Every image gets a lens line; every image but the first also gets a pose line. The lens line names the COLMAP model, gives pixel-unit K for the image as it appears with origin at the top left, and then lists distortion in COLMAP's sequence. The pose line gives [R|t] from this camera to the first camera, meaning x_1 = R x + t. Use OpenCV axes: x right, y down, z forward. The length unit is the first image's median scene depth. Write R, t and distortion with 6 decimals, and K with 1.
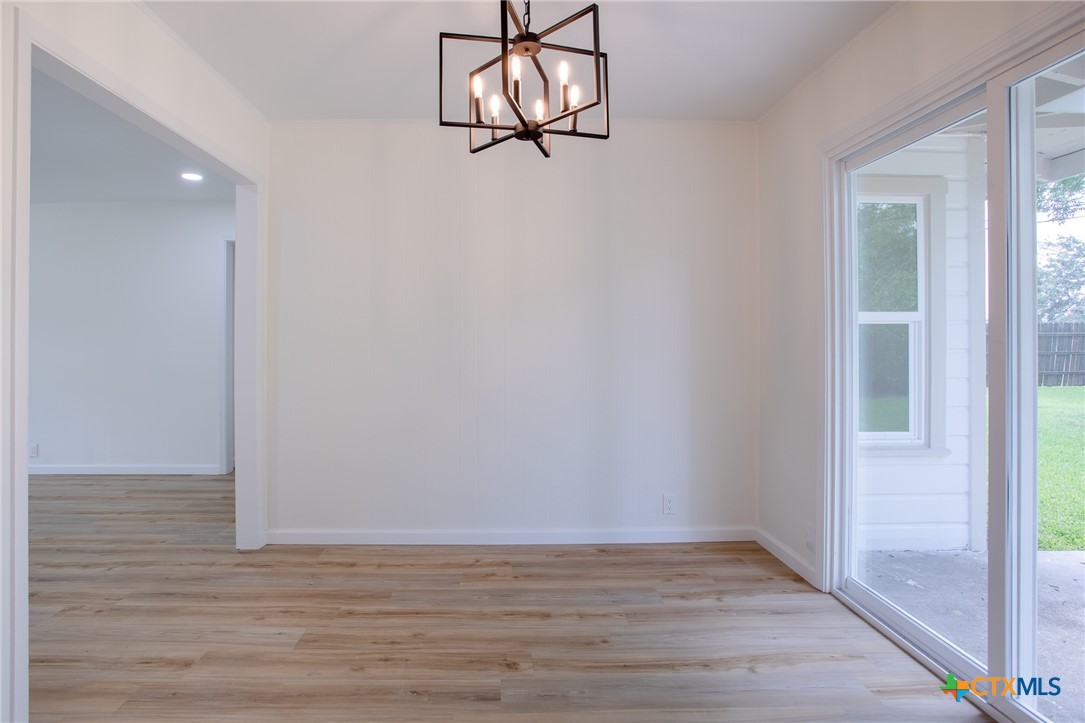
lens RADIAL K [[572.9, 0, 533.6], [0, 572.9, 355.0], [0, 0, 1]] dist [-0.077716, 0.042115]
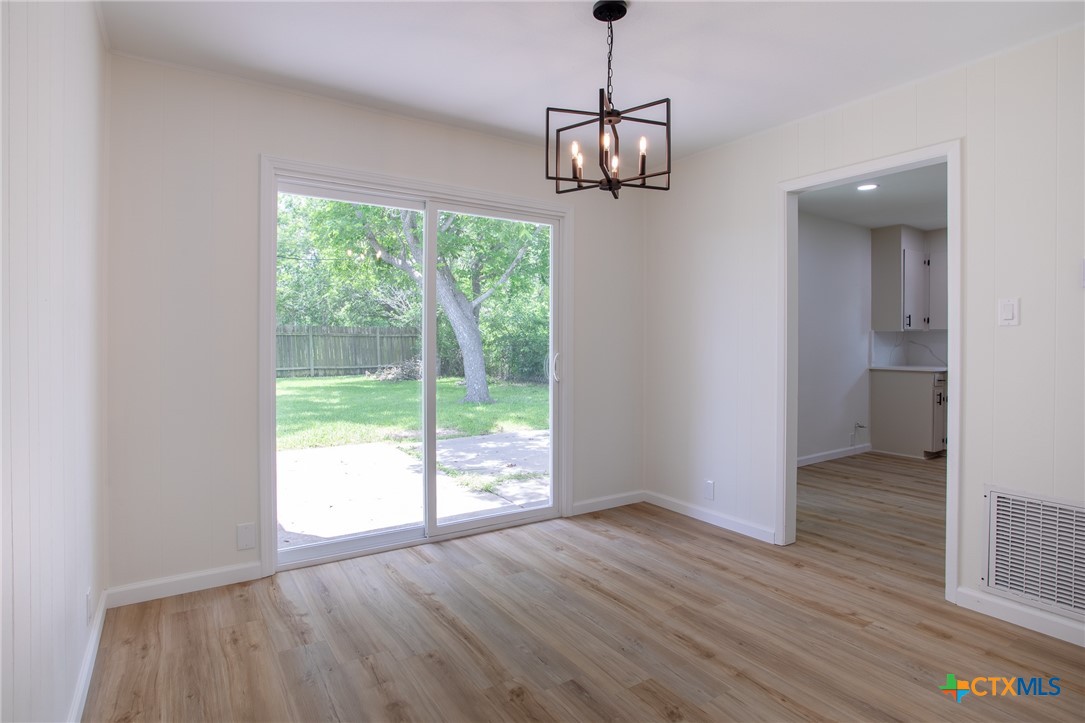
lens RADIAL K [[562.3, 0, 547.9], [0, 562.3, 344.0], [0, 0, 1]] dist [-0.072125, 0.033605]
pose [[-0.532763, -0.002317, 0.846261, -0.701348], [0.021193, 0.999646, 0.016079, -0.018141], [-0.845999, 0.026501, -0.532526, 1.223362]]
